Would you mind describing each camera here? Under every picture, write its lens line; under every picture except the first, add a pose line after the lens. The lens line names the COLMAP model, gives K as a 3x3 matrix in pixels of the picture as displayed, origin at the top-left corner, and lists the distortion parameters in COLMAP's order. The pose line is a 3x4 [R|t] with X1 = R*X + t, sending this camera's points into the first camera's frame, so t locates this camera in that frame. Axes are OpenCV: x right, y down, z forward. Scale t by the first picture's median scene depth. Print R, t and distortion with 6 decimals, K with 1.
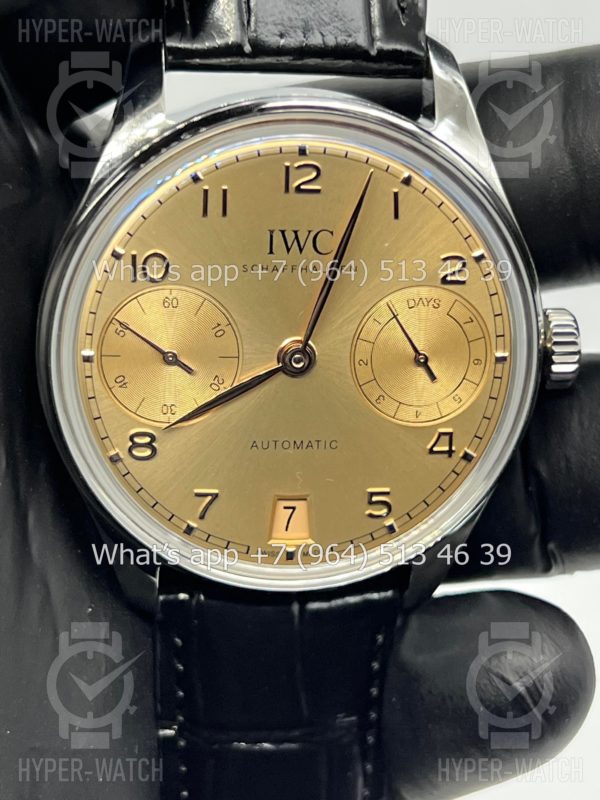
lens RADIAL K [[1851.1, 0, 298.2], [0, 1851.1, 399.4], [0, 0, 1]] dist [0.252125, 0.000000]
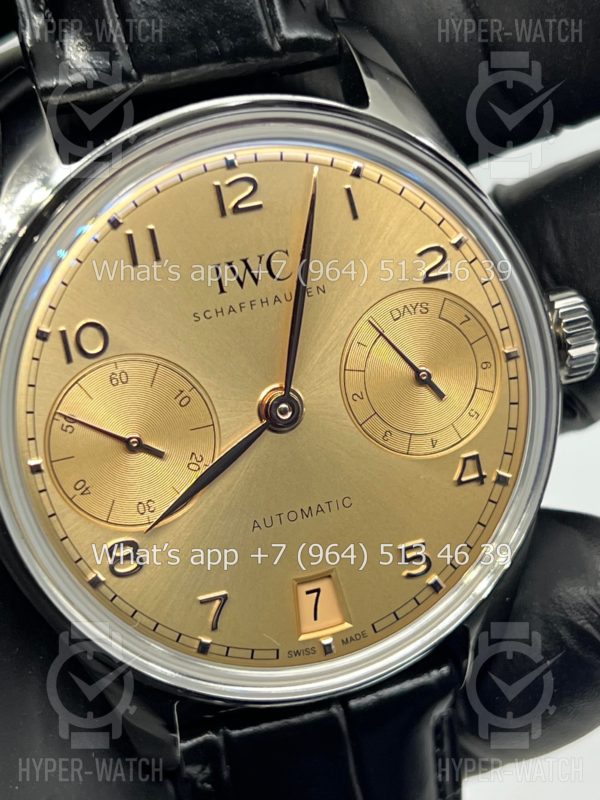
lens RADIAL K [[1851.1, 0, 296.2], [0, 1851.1, 404.9], [0, 0, 1]] dist [0.252125, 0.000000]
pose [[0.964336, -0.240557, 0.110405, -0.085264], [0.251374, 0.962971, -0.097457, 0.058440], [-0.082873, 0.121734, 0.989097, 0.175939]]
